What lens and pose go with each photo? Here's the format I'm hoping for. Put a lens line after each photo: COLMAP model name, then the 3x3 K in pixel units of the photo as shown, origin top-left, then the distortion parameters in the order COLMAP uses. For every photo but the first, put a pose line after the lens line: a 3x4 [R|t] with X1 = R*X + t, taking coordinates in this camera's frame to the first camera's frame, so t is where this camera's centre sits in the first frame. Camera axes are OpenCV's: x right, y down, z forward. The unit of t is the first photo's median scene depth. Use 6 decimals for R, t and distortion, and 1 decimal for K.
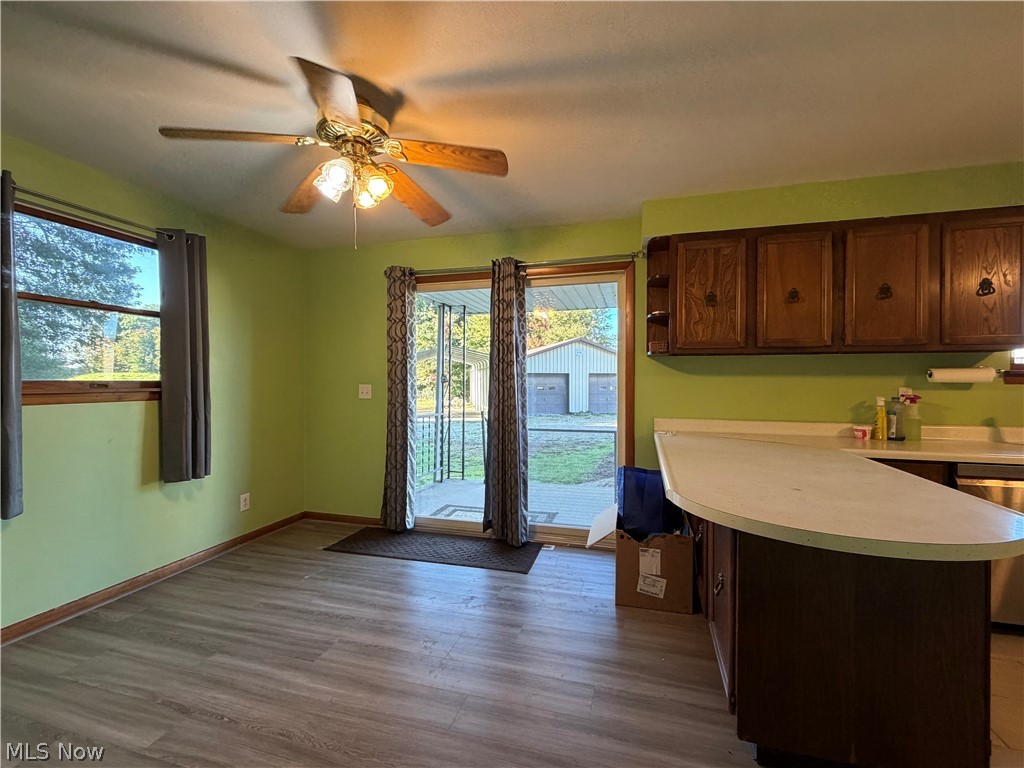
lens RADIAL K [[450.0, 0, 516.6], [0, 450.0, 384.4], [0, 0, 1]] dist [0.004496, 0.000444]
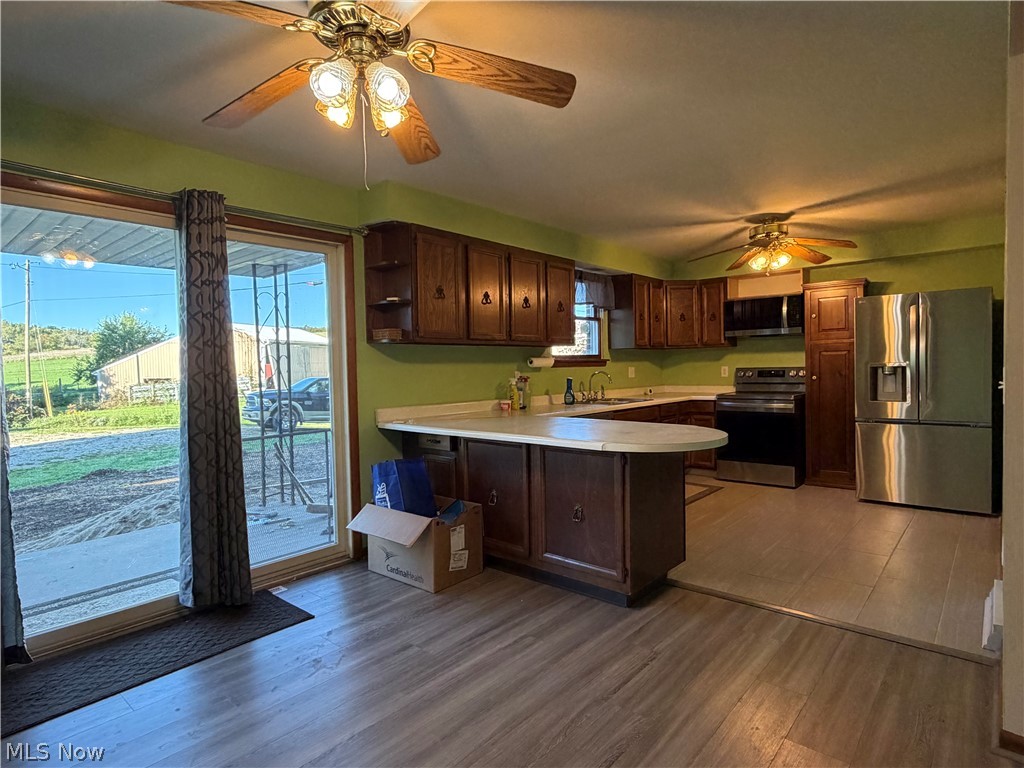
lens RADIAL K [[566.2, 0, 516.7], [0, 566.2, 387.3], [0, 0, 1]] dist [-0.001472, -0.000758]
pose [[0.418729, -0.045606, 0.906965, -0.709791], [0.025784, 0.998933, 0.038327, -0.009829], [-0.907745, 0.007337, 0.419458, 0.261628]]
